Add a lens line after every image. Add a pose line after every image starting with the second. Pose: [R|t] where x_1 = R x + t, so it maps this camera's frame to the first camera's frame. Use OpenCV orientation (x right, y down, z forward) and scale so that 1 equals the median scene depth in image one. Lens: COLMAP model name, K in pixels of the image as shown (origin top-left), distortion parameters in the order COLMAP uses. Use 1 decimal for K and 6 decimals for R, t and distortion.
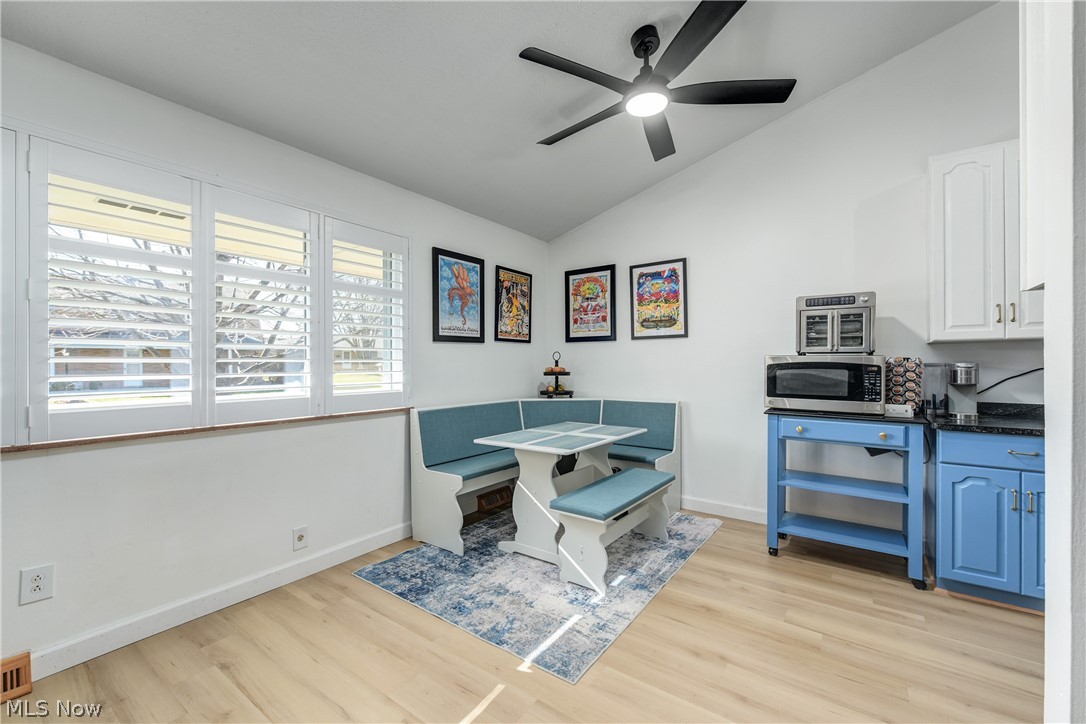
lens RADIAL K [[450.7, 0, 542.3], [0, 450.7, 360.7], [0, 0, 1]] dist [0.000873, 0.000027]
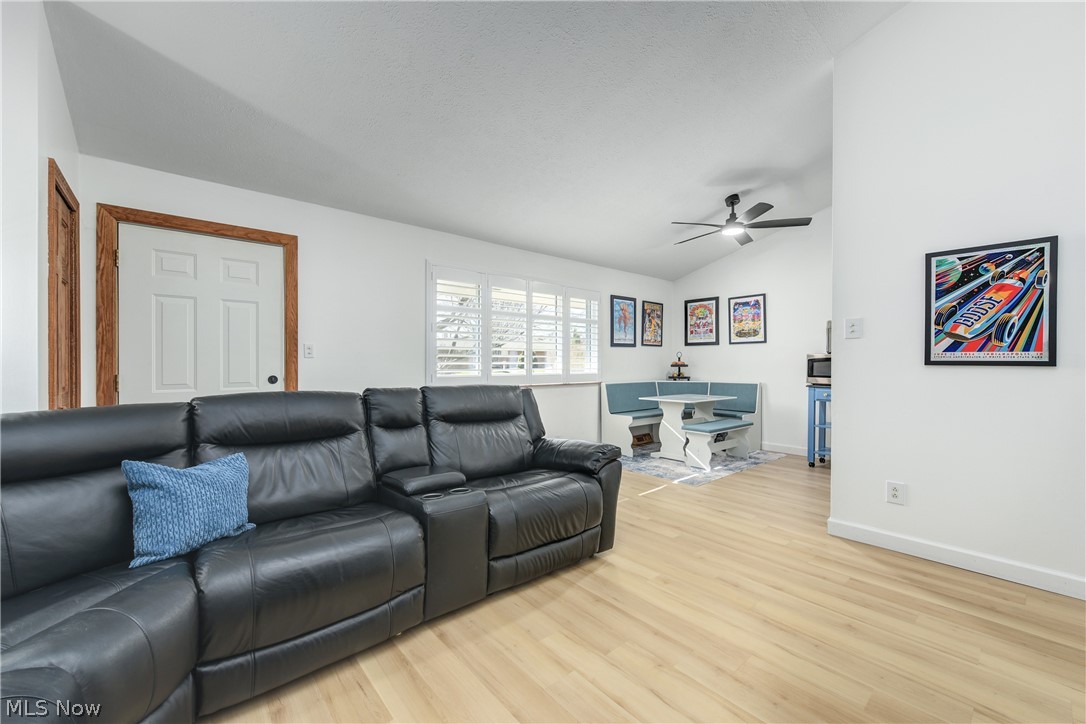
lens RADIAL K [[433.0, 0, 545.6], [0, 433.0, 362.7], [0, 0, 1]] dist [0.015445, -0.002300]
pose [[0.973504, 0.002794, -0.228654, -0.087936], [-0.001258, 0.999976, 0.006861, 0.009276], [0.228668, -0.006392, 0.973483, -0.683327]]
